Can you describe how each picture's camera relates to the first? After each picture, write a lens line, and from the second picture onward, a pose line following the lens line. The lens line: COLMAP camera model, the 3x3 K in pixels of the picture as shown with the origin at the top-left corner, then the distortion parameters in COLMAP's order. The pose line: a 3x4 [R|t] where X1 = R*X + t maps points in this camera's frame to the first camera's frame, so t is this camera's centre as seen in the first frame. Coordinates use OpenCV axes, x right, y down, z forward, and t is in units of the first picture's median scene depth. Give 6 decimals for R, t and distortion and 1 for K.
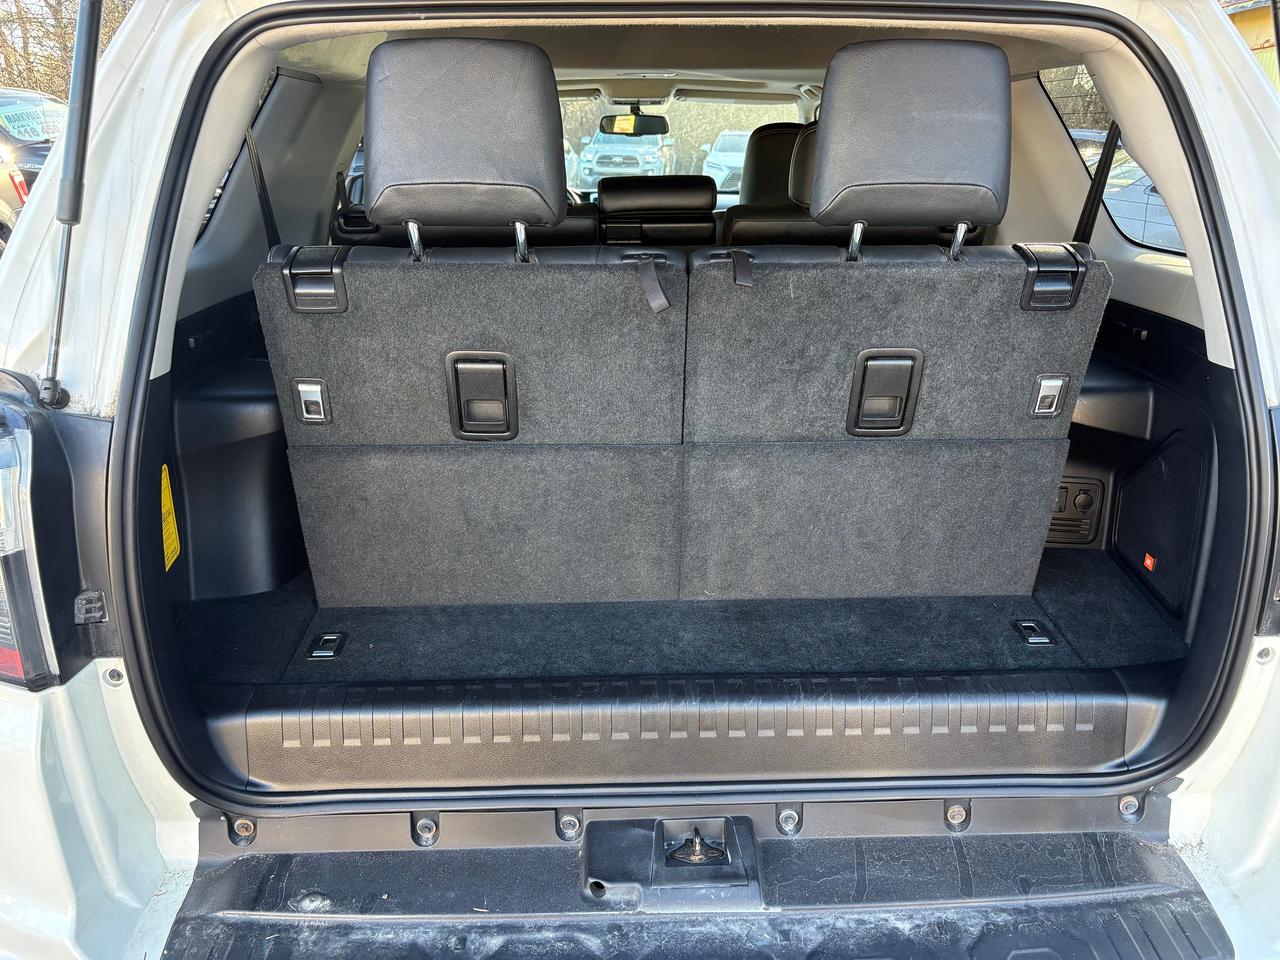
lens RADIAL K [[976.3, 0, 635.1], [0, 976.3, 486.2], [0, 0, 1]] dist [0.034856, -0.037449]
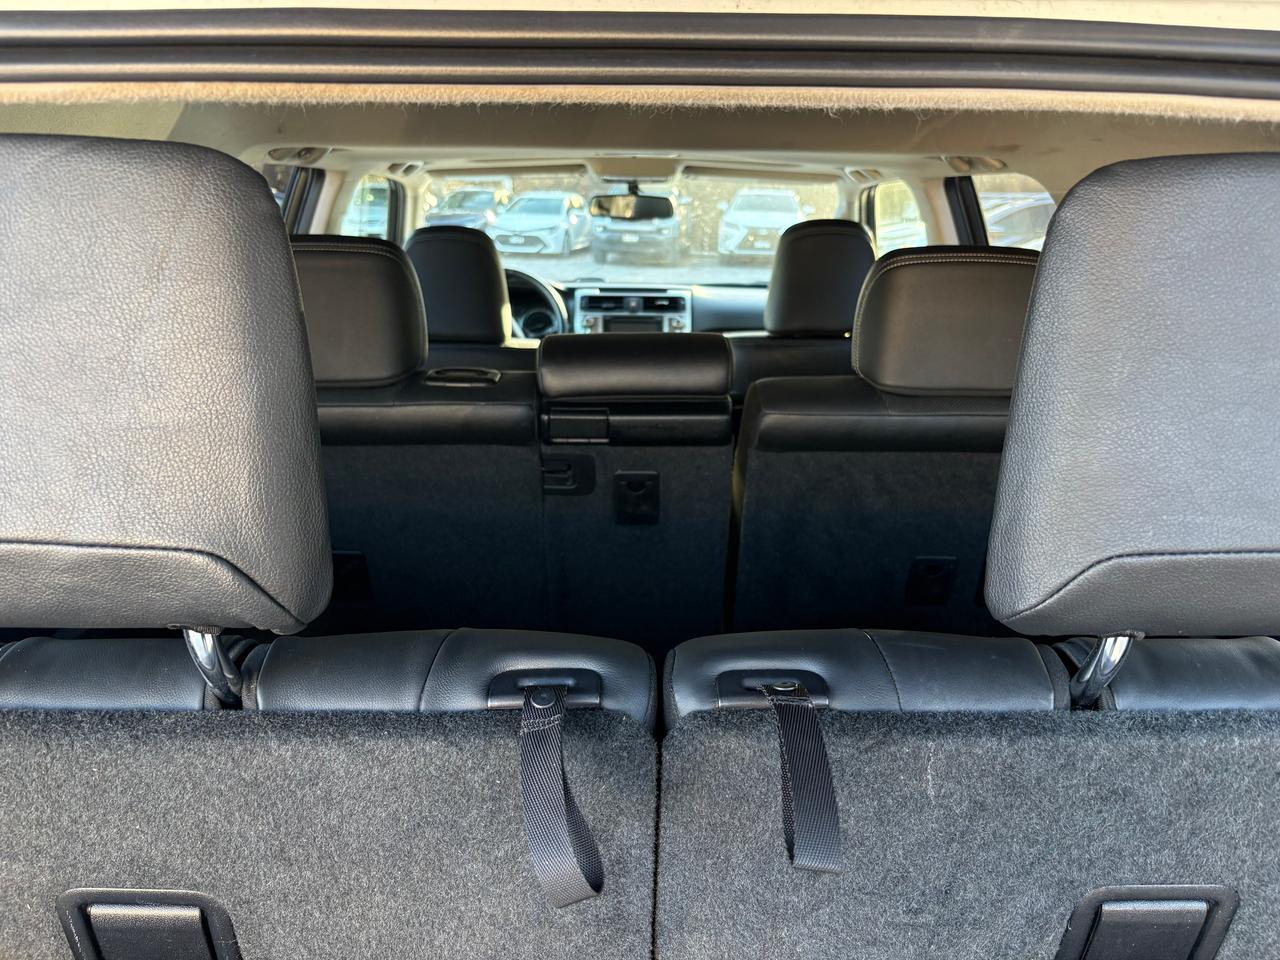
lens RADIAL K [[976.3, 0, 645.9], [0, 976.3, 475.3], [0, 0, 1]] dist [0.034856, -0.037449]
pose [[0.999905, 0.012466, -0.005932, 0.047521], [-0.012785, 0.998285, -0.057136, -0.279220], [0.005210, 0.057207, 0.998349, 0.576346]]
